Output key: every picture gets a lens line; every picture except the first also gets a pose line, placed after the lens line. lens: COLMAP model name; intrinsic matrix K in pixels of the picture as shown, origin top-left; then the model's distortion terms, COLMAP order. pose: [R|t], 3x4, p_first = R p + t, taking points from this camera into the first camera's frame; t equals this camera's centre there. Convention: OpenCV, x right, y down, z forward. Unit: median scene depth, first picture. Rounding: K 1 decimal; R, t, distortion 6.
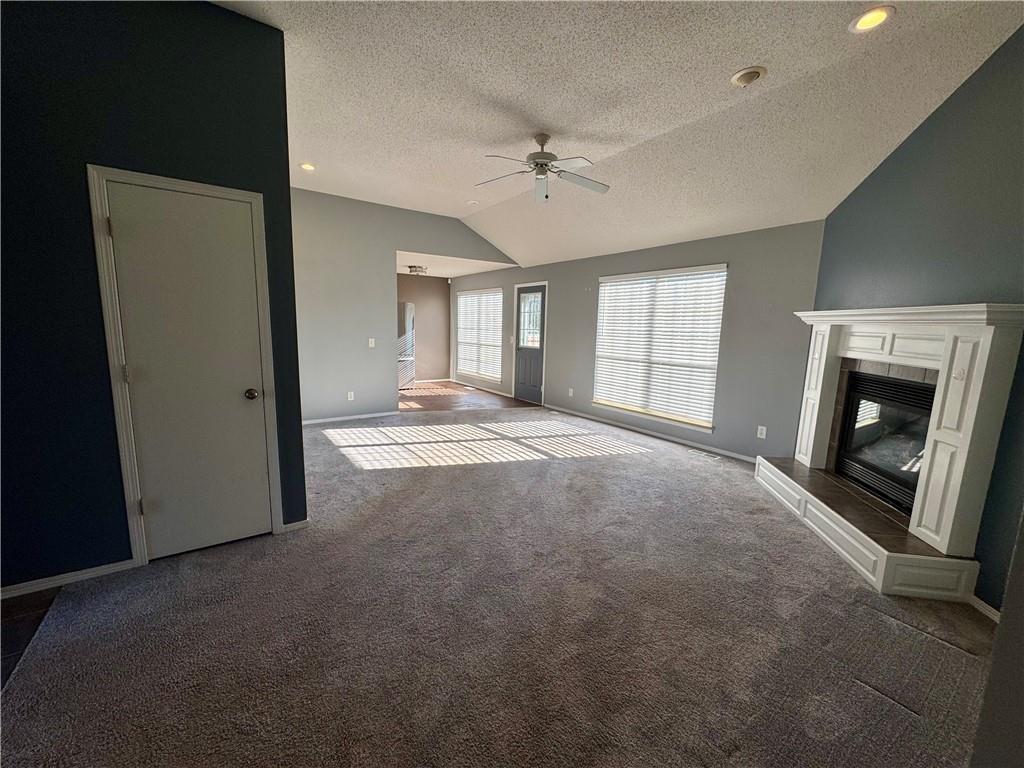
lens RADIAL K [[409.2, 0, 512.0], [0, 409.2, 384.0], [0, 0, 1]] dist [-0.003952, 0.000219]
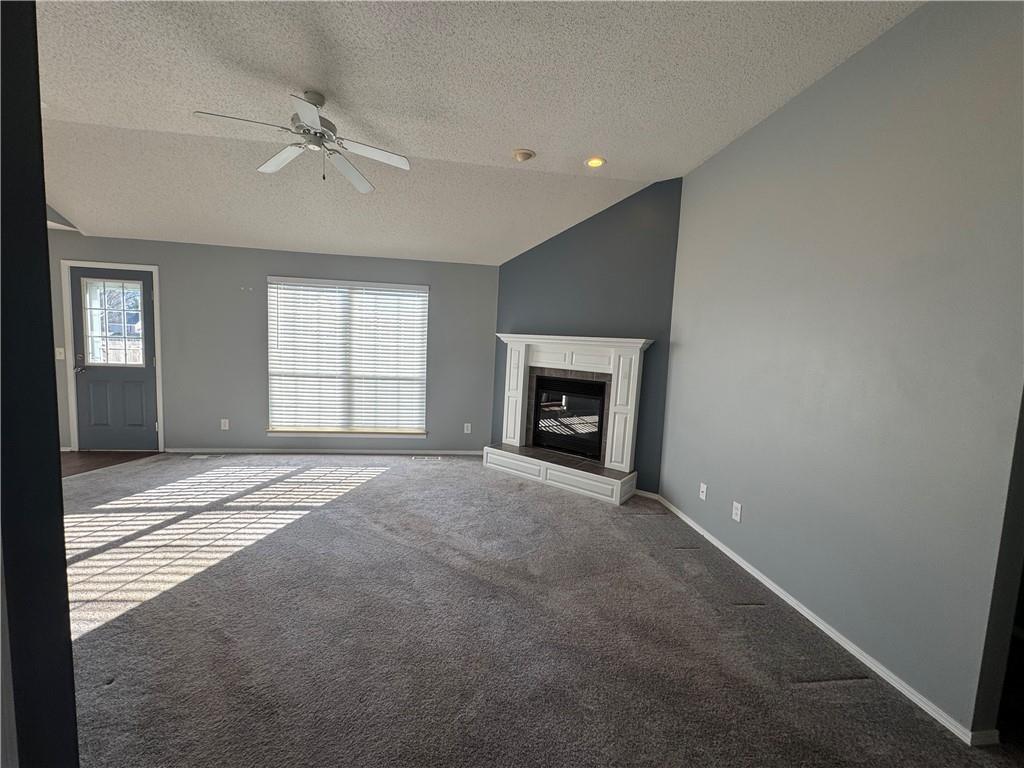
lens RADIAL K [[408.1, 0, 512.9], [0, 408.1, 385.2], [0, 0, 1]] dist [-0.002800, -0.000288]
pose [[0.461260, -0.087714, 0.882919, -0.411664], [0.091850, 0.994476, 0.050812, -0.062771], [-0.882498, 0.057659, 0.466768, 0.302910]]
